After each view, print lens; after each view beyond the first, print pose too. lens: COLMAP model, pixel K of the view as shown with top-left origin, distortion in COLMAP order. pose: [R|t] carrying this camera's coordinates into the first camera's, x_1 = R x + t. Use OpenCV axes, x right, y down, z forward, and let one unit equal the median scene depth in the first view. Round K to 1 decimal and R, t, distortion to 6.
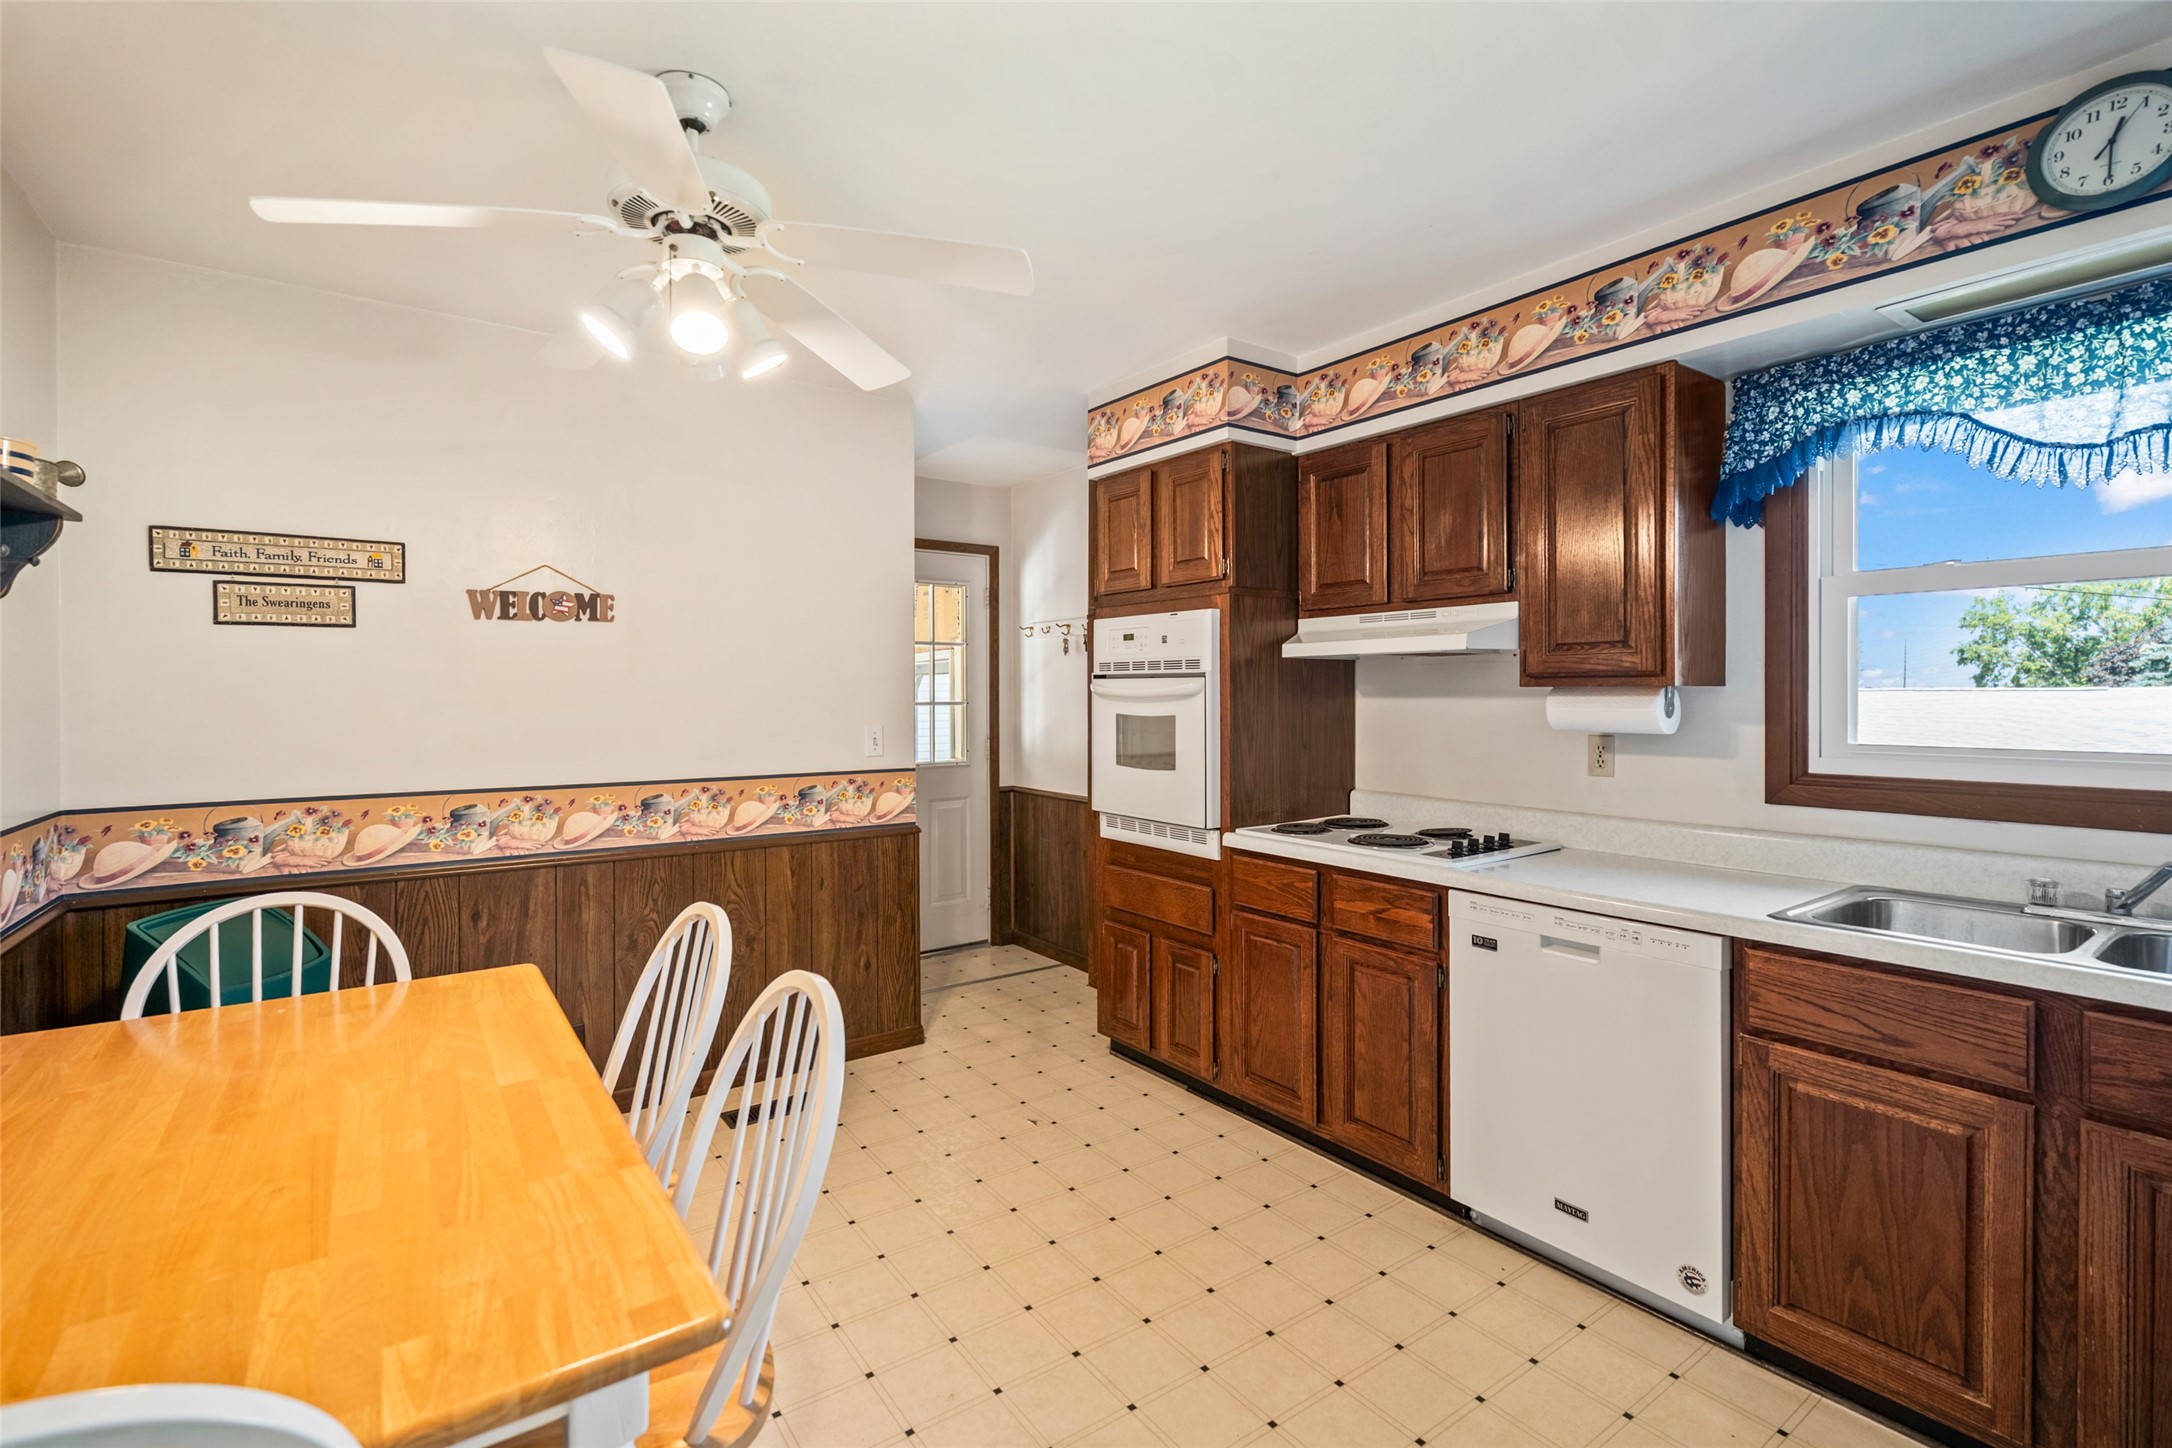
lens RADIAL K [[976.6, 0, 1071.4], [0, 976.6, 687.5], [0, 0, 1]] dist [-0.002770, 0.000732]
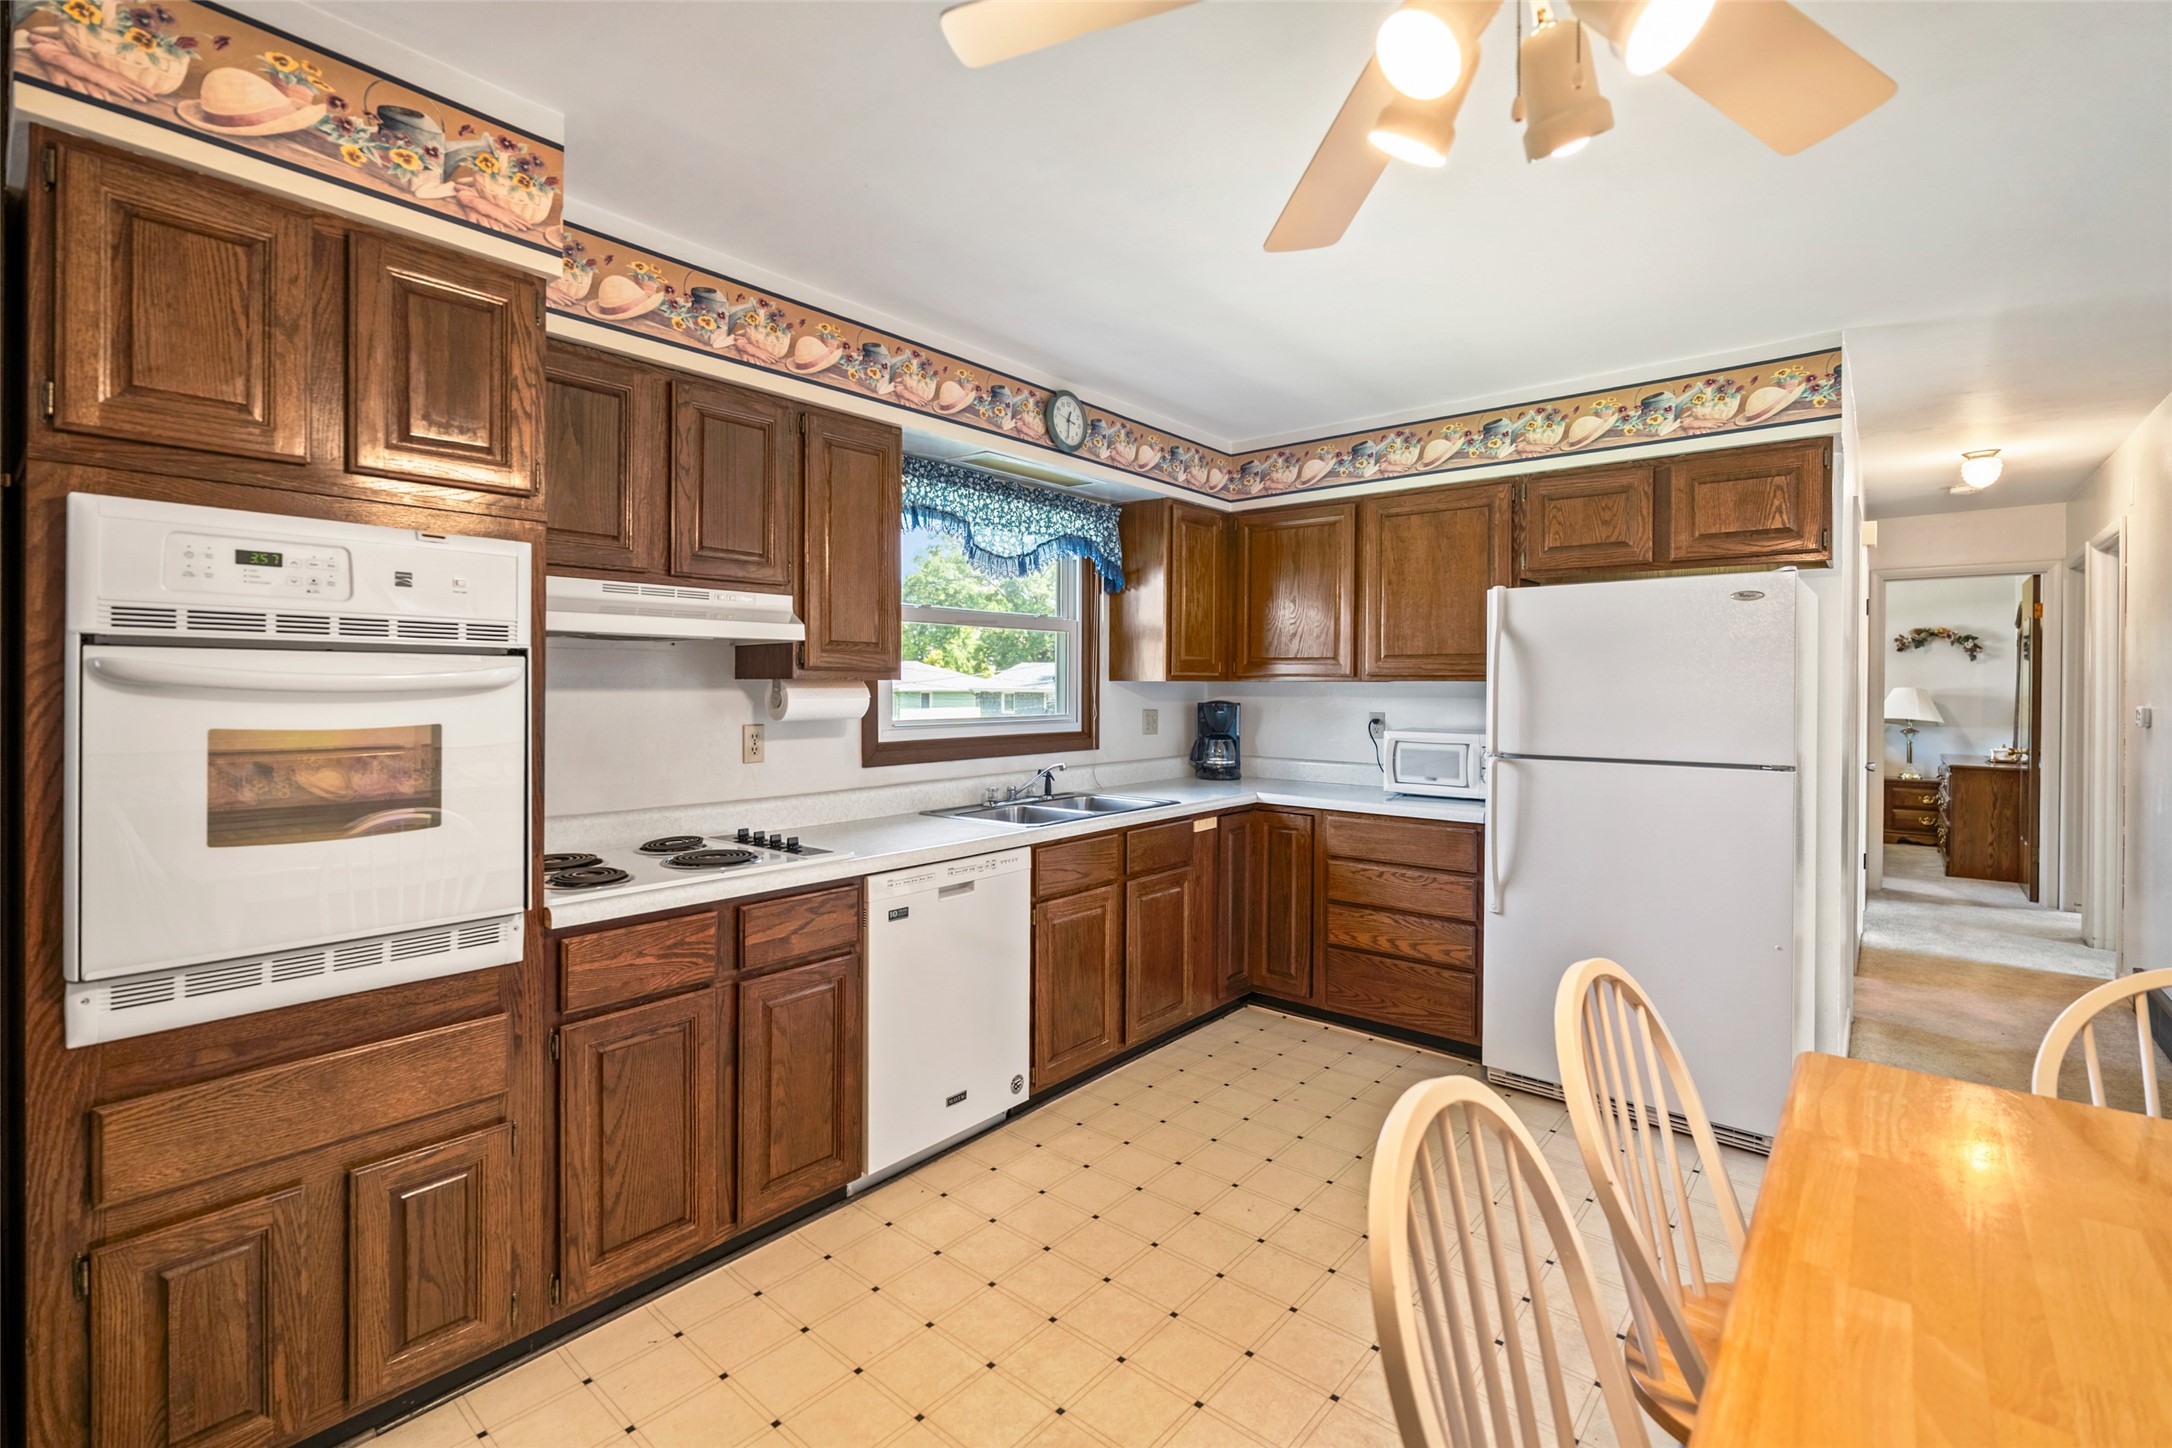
lens RADIAL K [[976.6, 0, 1071.4], [0, 976.6, 687.5], [0, 0, 1]] dist [-0.002770, 0.000732]
pose [[-0.246340, 0.001101, 0.969183, -0.598596], [-0.007468, 0.999968, -0.003034, 0.008527], [-0.969155, -0.007986, -0.246324, 0.947259]]
